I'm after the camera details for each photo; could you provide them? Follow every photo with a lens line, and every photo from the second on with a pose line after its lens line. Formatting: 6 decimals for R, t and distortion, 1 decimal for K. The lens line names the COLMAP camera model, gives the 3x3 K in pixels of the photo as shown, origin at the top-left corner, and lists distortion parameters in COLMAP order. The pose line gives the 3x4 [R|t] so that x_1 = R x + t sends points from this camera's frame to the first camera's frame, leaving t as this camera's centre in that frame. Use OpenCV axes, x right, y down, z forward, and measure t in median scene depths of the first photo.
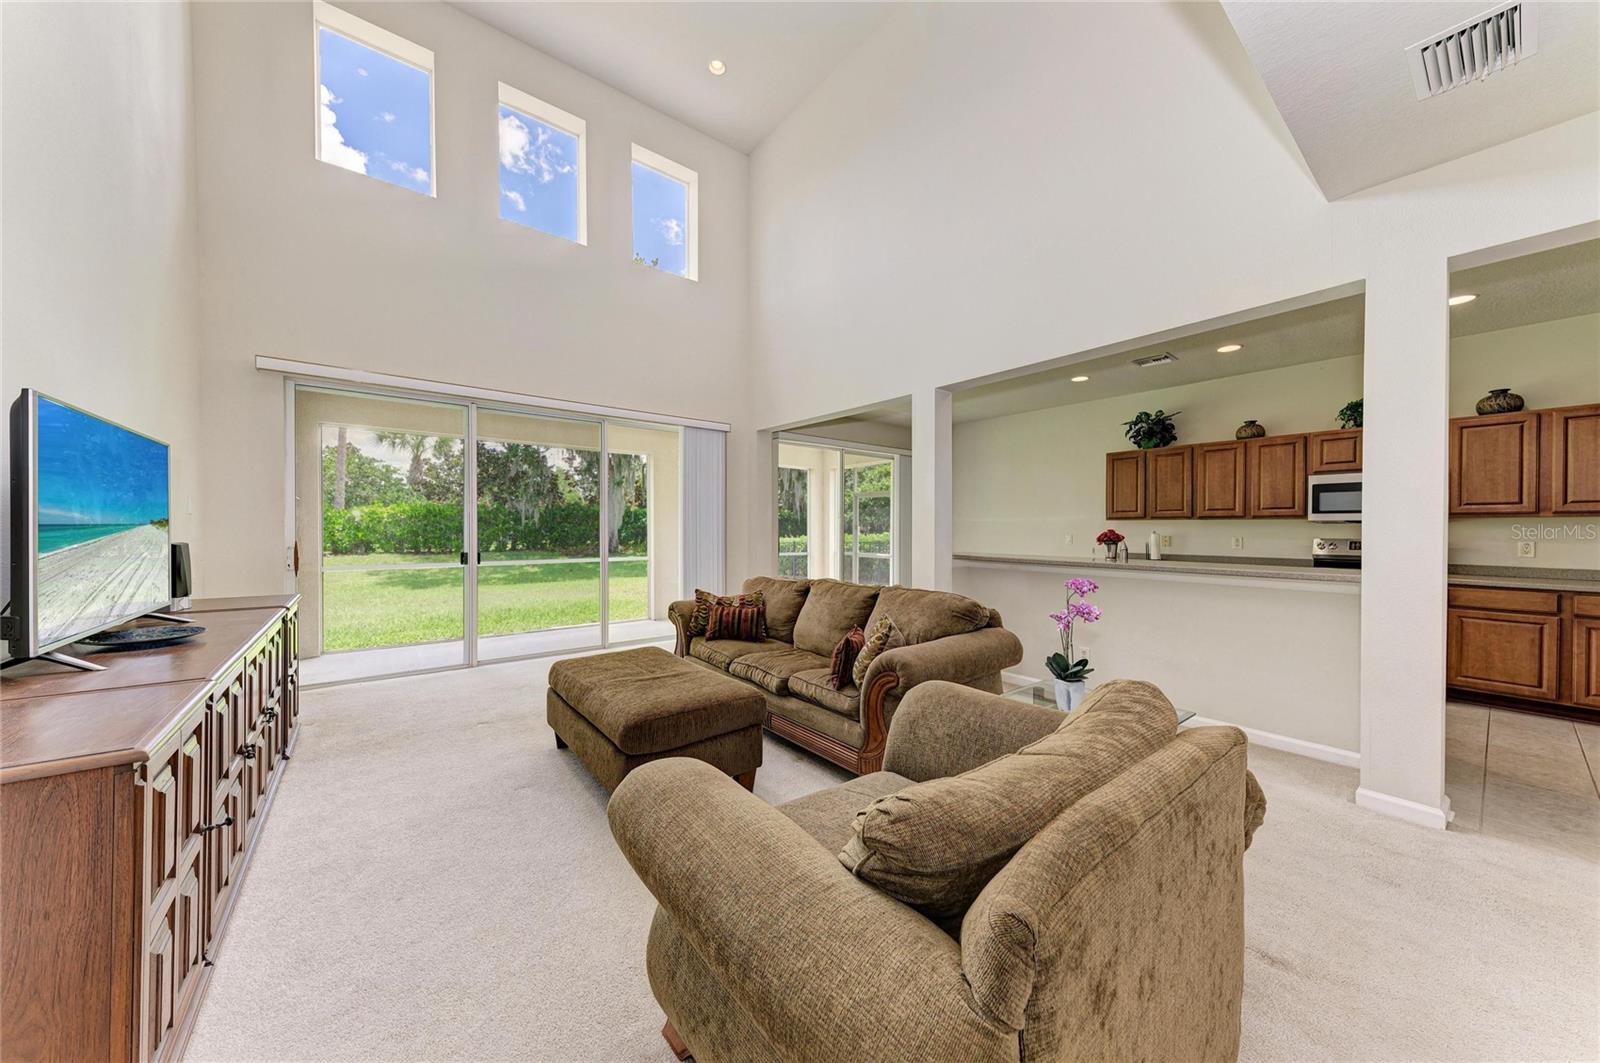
lens RADIAL K [[547.0, 0, 807.9], [0, 547.0, 526.0], [0, 0, 1]] dist [0.014488, -0.001997]
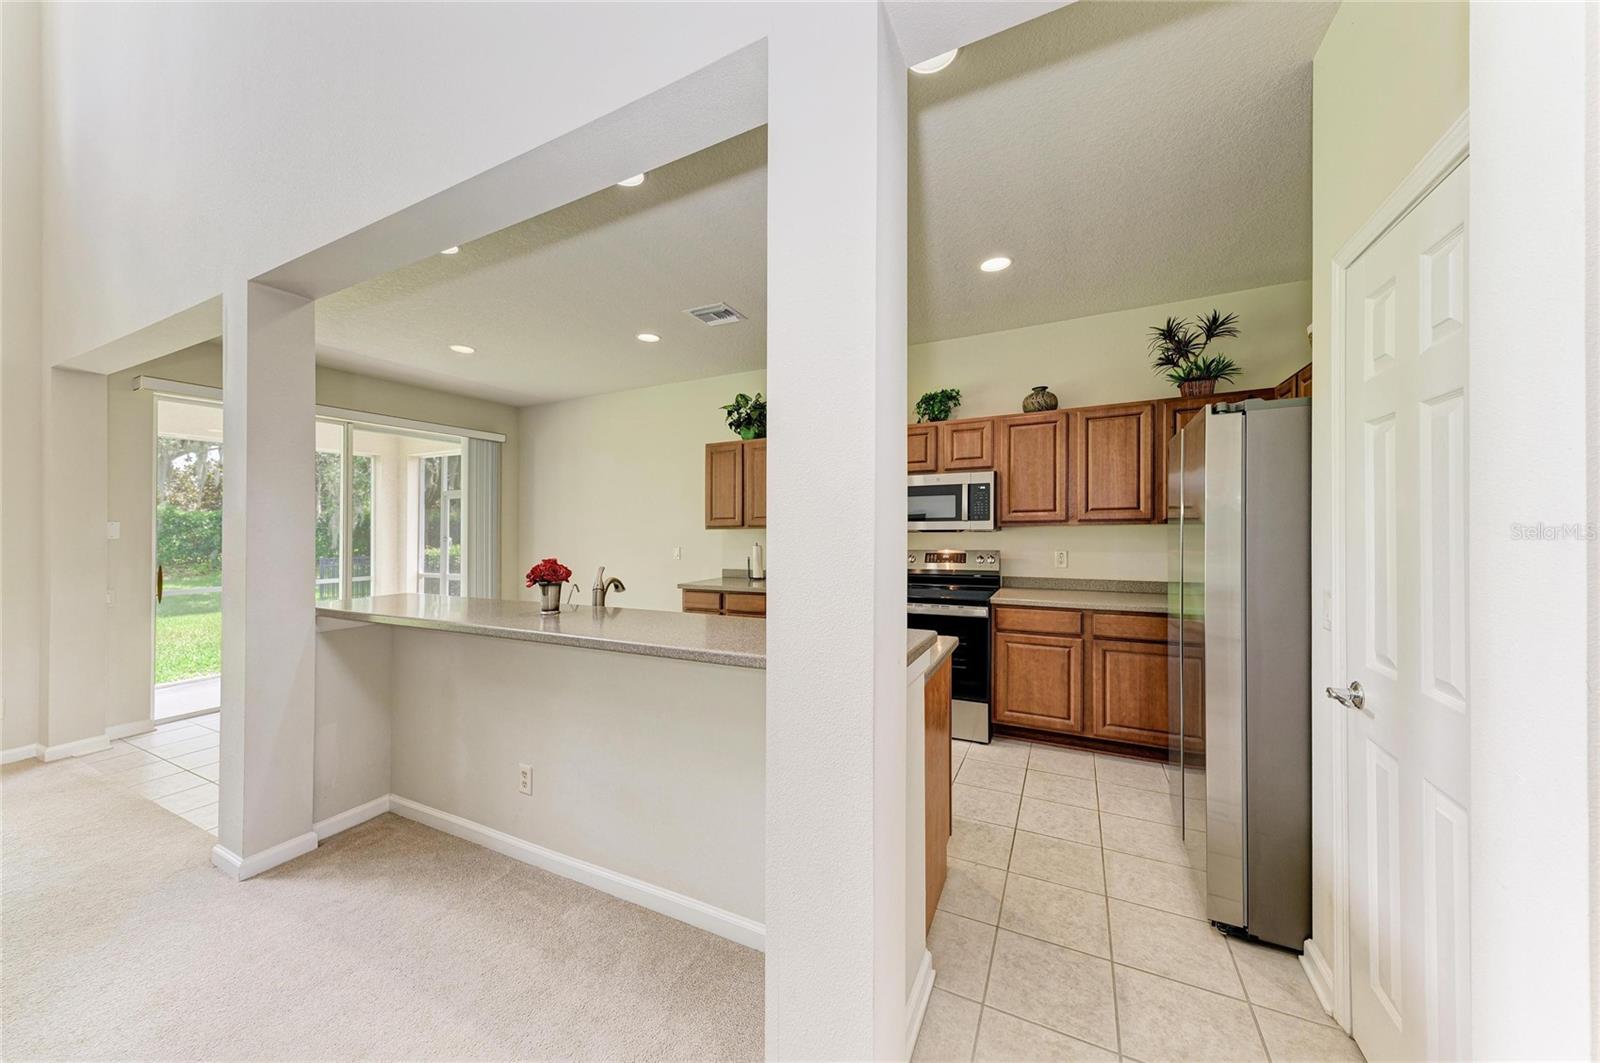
lens RADIAL K [[547.0, 0, 798.7], [0, 547.0, 530.8], [0, 0, 1]] dist [0.014488, -0.001997]
pose [[0.907787, -0.018598, 0.419018, 0.532527], [0.014832, 0.999815, 0.012245, -0.025453], [-0.419168, -0.004901, 0.907895, 0.367397]]
